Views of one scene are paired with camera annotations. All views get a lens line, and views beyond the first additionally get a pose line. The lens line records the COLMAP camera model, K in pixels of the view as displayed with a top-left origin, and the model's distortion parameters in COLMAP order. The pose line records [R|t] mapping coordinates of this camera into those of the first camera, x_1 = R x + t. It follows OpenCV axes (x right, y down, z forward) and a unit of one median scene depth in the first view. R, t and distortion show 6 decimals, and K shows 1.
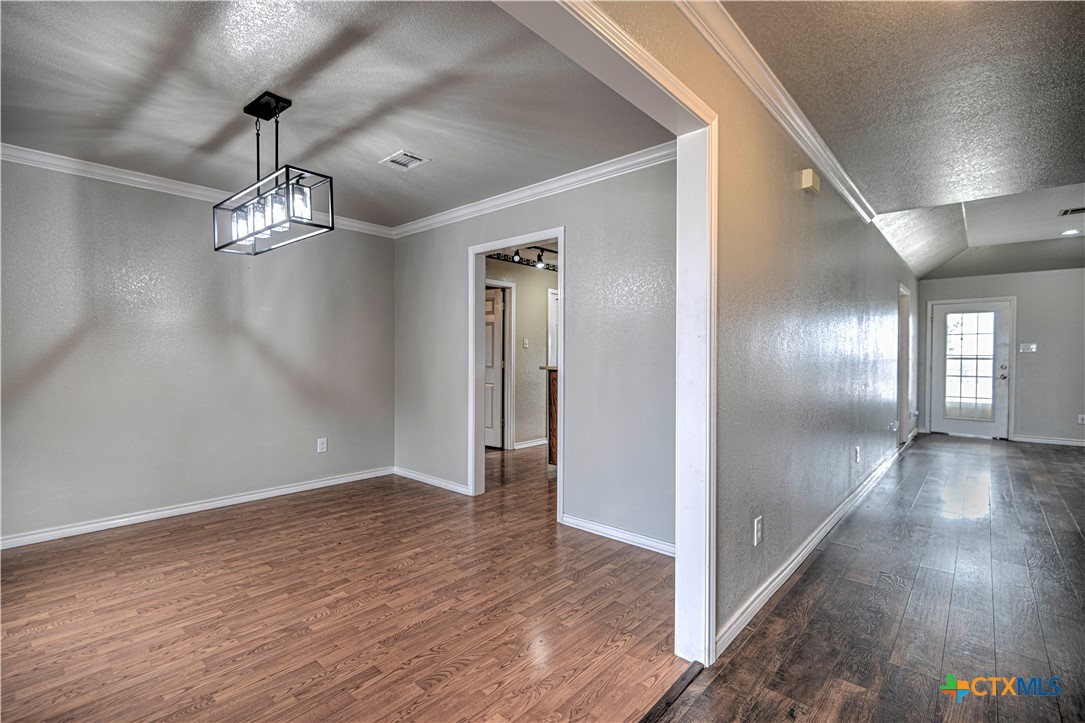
lens RADIAL K [[494.5, 0, 545.7], [0, 494.5, 362.0], [0, 0, 1]] dist [0.008316, -0.006329]
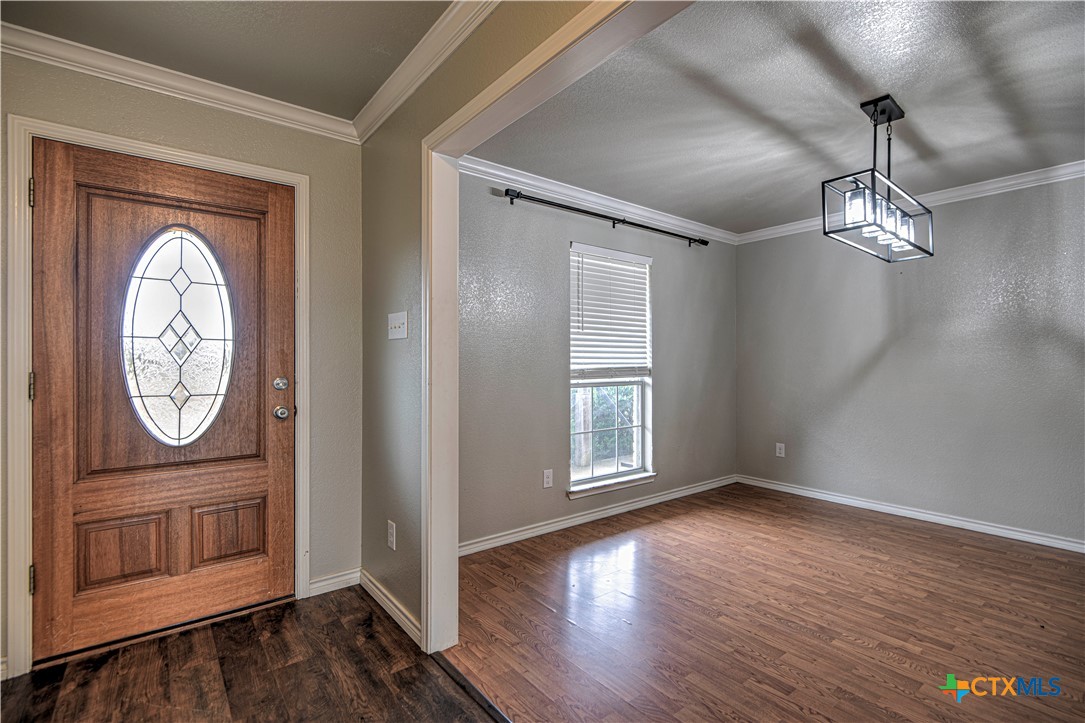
lens RADIAL K [[494.5, 0, 547.1], [0, 494.5, 363.9], [0, 0, 1]] dist [0.008316, -0.006329]
pose [[-0.174085, -0.002261, -0.984728, 0.527620], [-0.011433, 0.999935, -0.000274, -0.005872], [0.984664, 0.011210, -0.174099, 0.532435]]
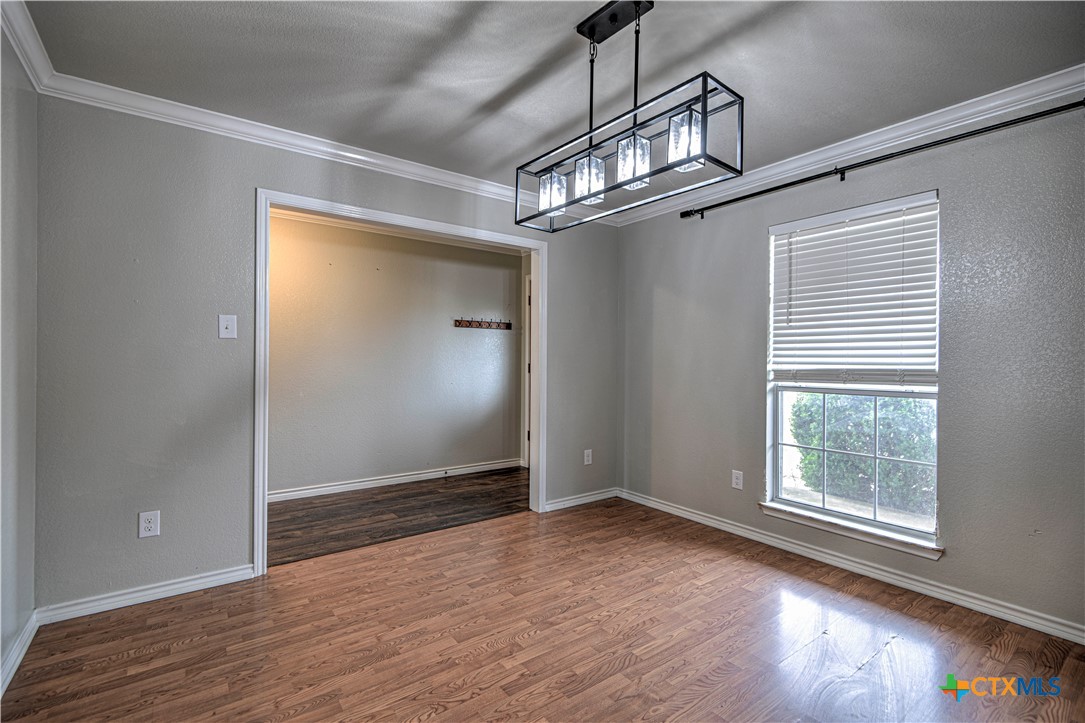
lens RADIAL K [[494.5, 0, 548.3], [0, 494.5, 365.7], [0, 0, 1]] dist [0.008316, -0.006329]
pose [[-0.979773, -0.014033, 0.199621, -0.630199], [-0.009856, 0.999712, 0.021902, -0.024073], [-0.199870, 0.019491, -0.979628, 1.766343]]
